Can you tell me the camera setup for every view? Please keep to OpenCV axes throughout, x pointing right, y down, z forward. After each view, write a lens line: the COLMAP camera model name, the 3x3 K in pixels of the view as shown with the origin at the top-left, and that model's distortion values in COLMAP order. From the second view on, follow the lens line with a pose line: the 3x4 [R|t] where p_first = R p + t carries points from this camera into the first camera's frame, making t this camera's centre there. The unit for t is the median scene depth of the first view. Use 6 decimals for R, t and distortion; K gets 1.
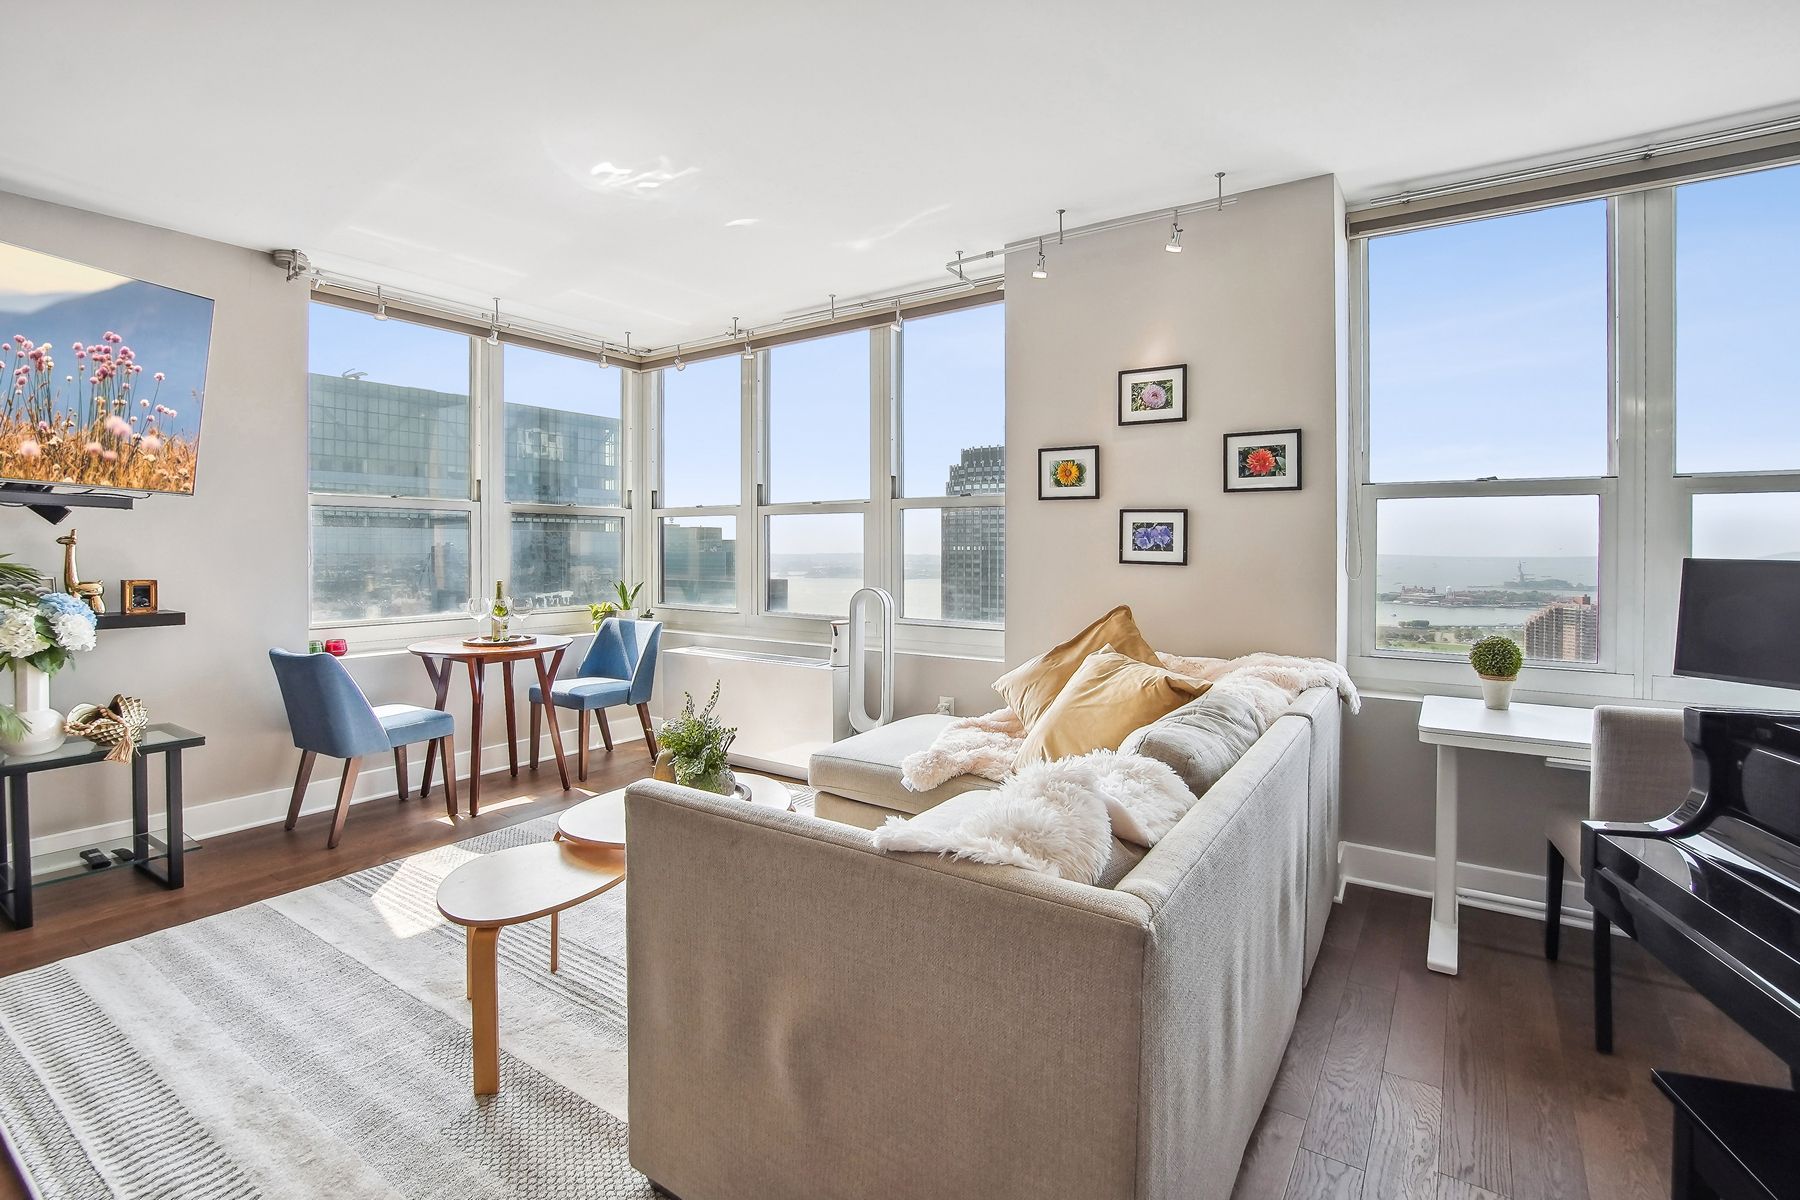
lens RADIAL K [[822.5, 0, 891.7], [0, 822.5, 558.4], [0, 0, 1]] dist [-0.022414, 0.001121]
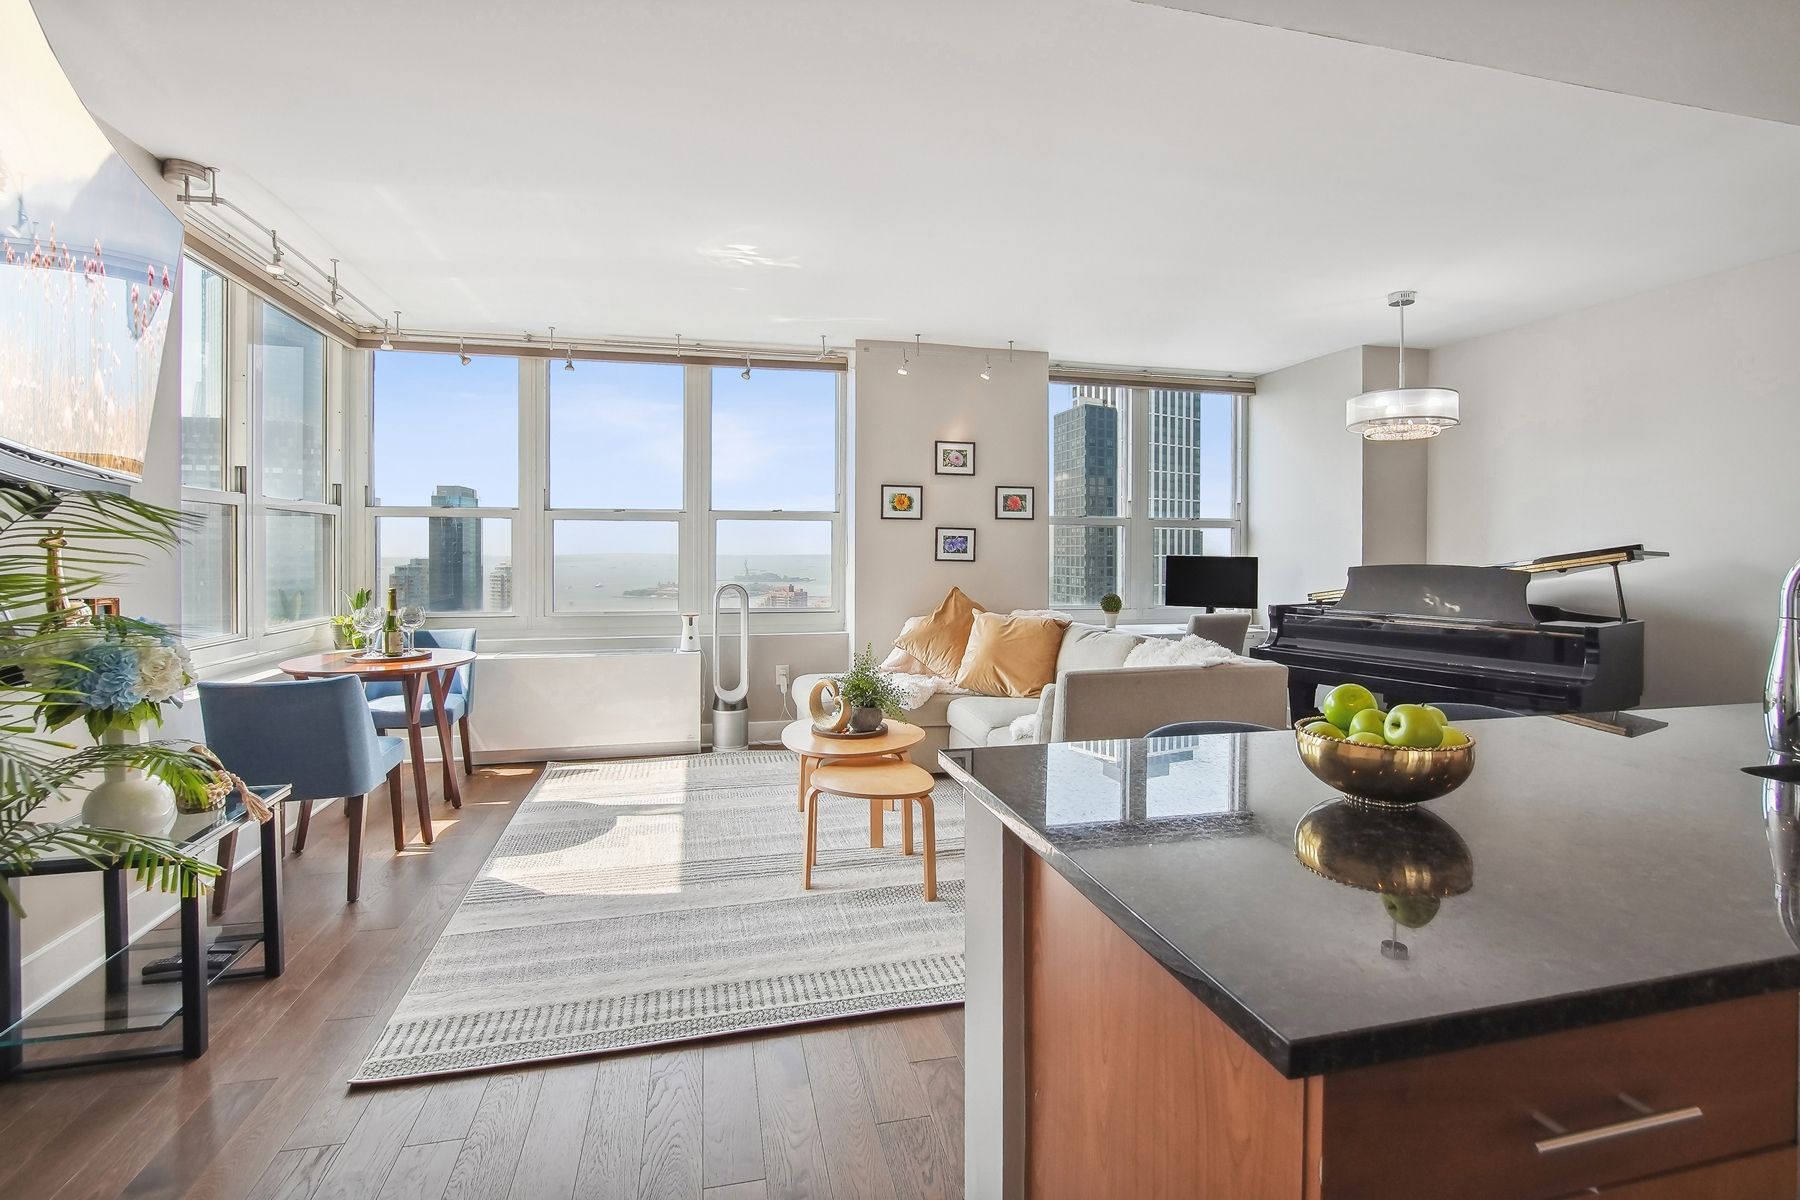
lens RADIAL K [[822.5, 0, 910.4], [0, 822.5, 557.4], [0, 0, 1]] dist [-0.022414, 0.001121]
pose [[0.657010, -0.005761, 0.753860, -0.965479], [0.007639, 0.999970, 0.000984, -0.003160], [-0.753843, 0.005112, 0.657034, -0.010399]]
